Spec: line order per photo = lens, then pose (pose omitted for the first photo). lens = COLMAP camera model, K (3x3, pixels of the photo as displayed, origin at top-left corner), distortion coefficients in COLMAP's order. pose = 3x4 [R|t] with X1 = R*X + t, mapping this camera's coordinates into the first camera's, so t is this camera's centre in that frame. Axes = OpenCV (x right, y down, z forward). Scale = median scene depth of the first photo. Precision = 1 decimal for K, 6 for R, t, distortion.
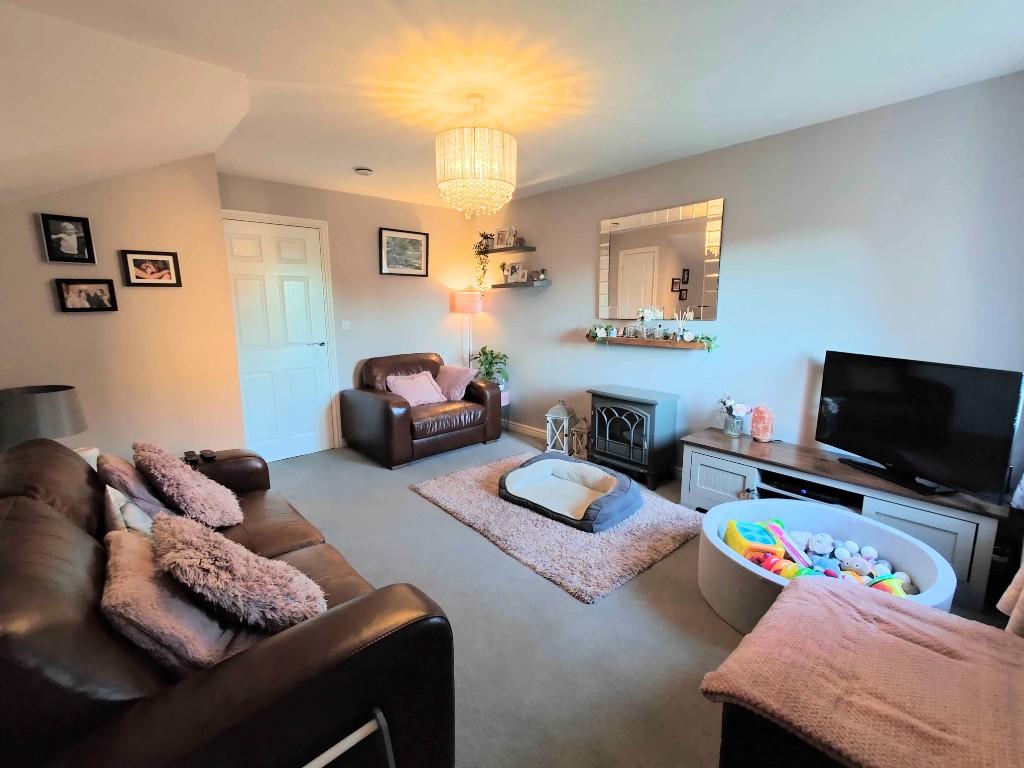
lens RADIAL K [[451.4, 0, 513.1], [0, 451.4, 379.0], [0, 0, 1]] dist [0.007492, 0.001101]
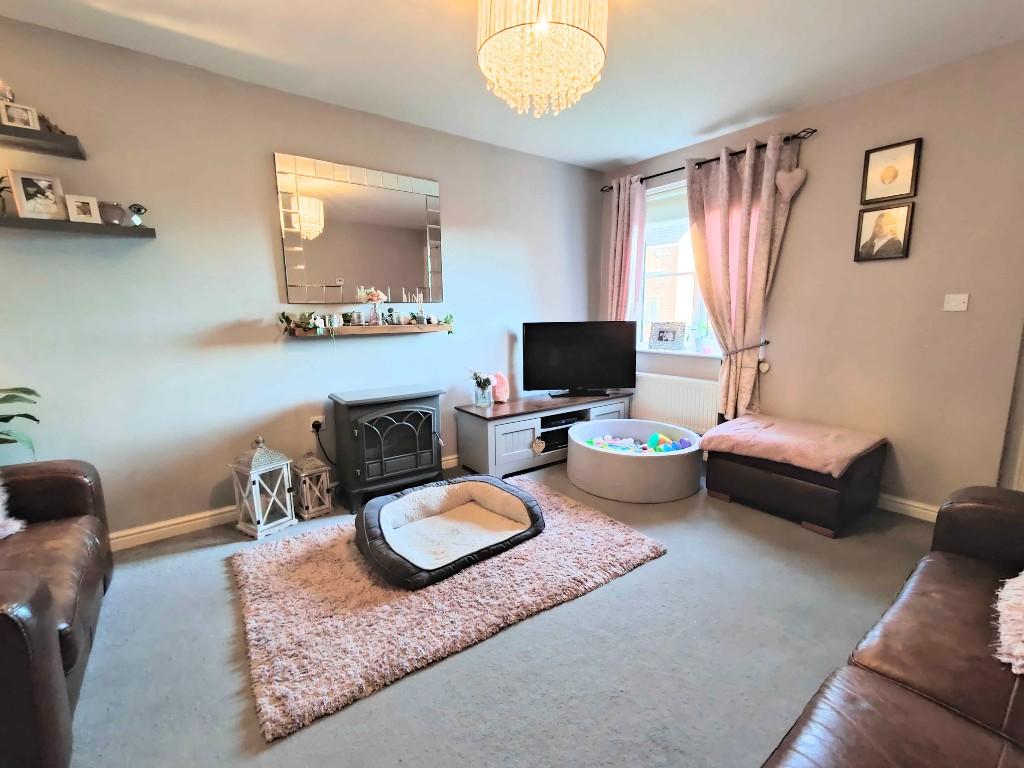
lens RADIAL K [[451.4, 0, 511.3], [0, 451.4, 379.7], [0, 0, 1]] dist [0.007492, 0.001101]
pose [[0.098992, -0.143098, 0.984745, -0.536821], [0.174301, 0.976800, 0.124422, -0.057899], [-0.979704, 0.159325, 0.121637, 0.727651]]
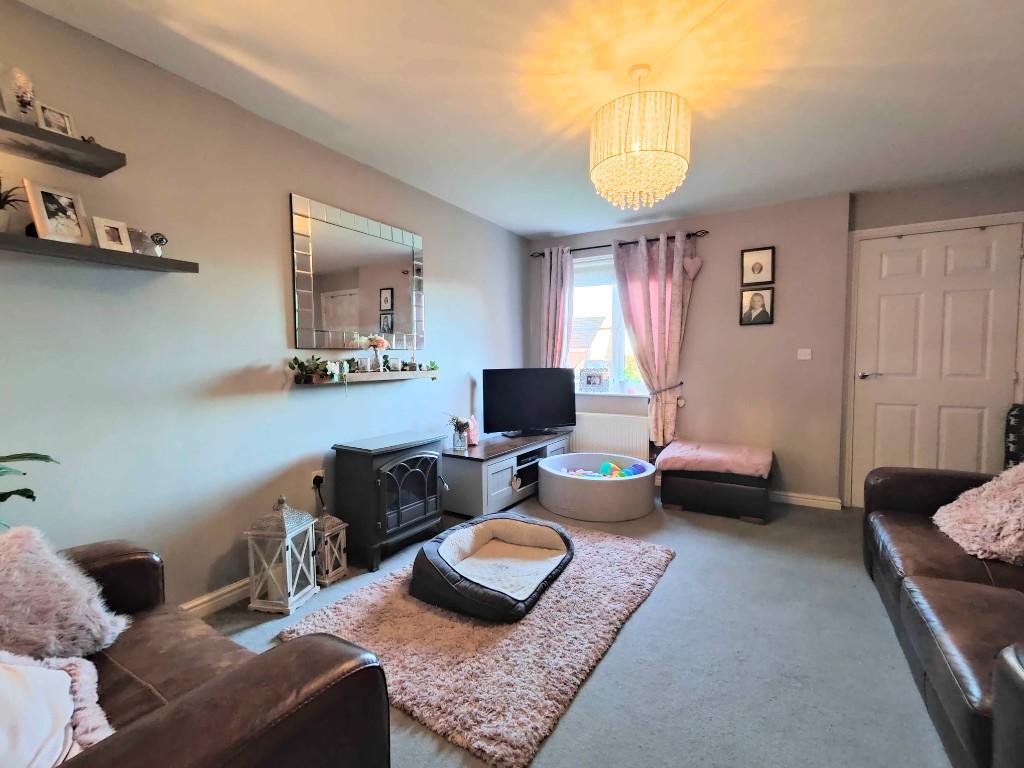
lens RADIAL K [[451.4, 0, 509.3], [0, 451.4, 381.9], [0, 0, 1]] dist [0.007492, 0.001101]
pose [[-0.281502, -0.039745, 0.958737, -0.580619], [0.166882, 0.981888, 0.089704, -0.113332], [-0.944938, 0.185248, -0.269771, 1.067988]]
